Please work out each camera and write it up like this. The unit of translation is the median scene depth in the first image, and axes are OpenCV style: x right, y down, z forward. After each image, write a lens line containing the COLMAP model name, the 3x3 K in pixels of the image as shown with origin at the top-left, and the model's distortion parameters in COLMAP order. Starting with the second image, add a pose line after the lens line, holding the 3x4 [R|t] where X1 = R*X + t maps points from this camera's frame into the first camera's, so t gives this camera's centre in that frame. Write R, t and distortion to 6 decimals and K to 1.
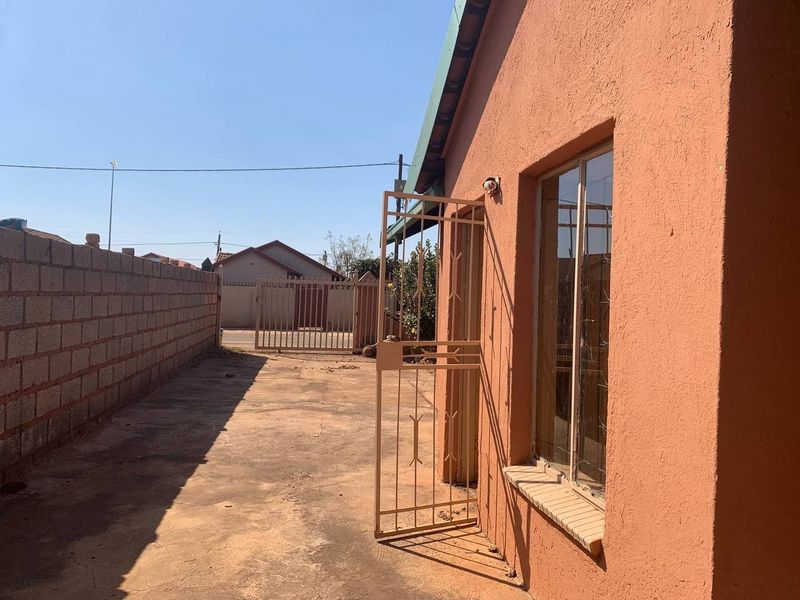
lens RADIAL K [[545.0, 0, 400.8], [0, 545.0, 306.4], [0, 0, 1]] dist [0.007335, -0.000353]
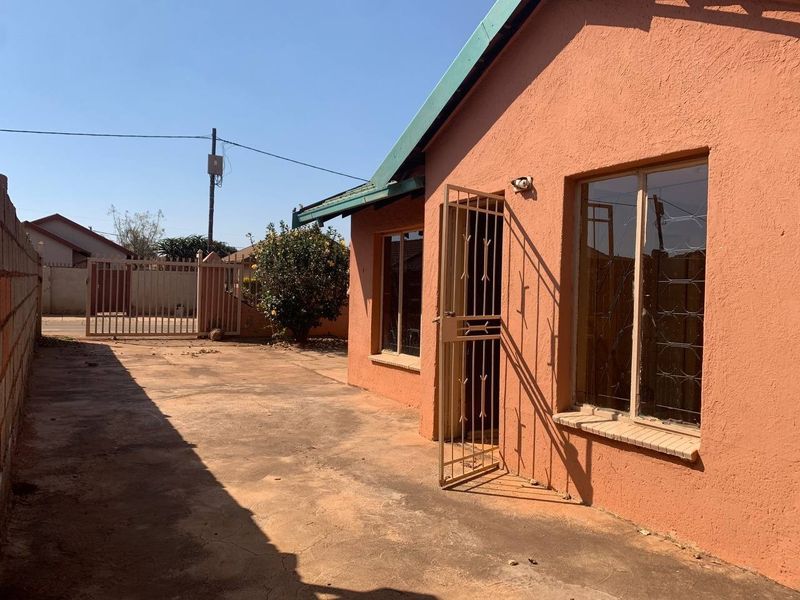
lens RADIAL K [[533.8, 0, 397.1], [0, 533.8, 310.8], [0, 0, 1]] dist [0.052128, -0.055857]
pose [[0.949929, -0.018471, 0.311918, -0.444251], [0.005377, 0.999070, 0.042787, 0.002933], [-0.312419, -0.038968, 0.949145, -0.035035]]
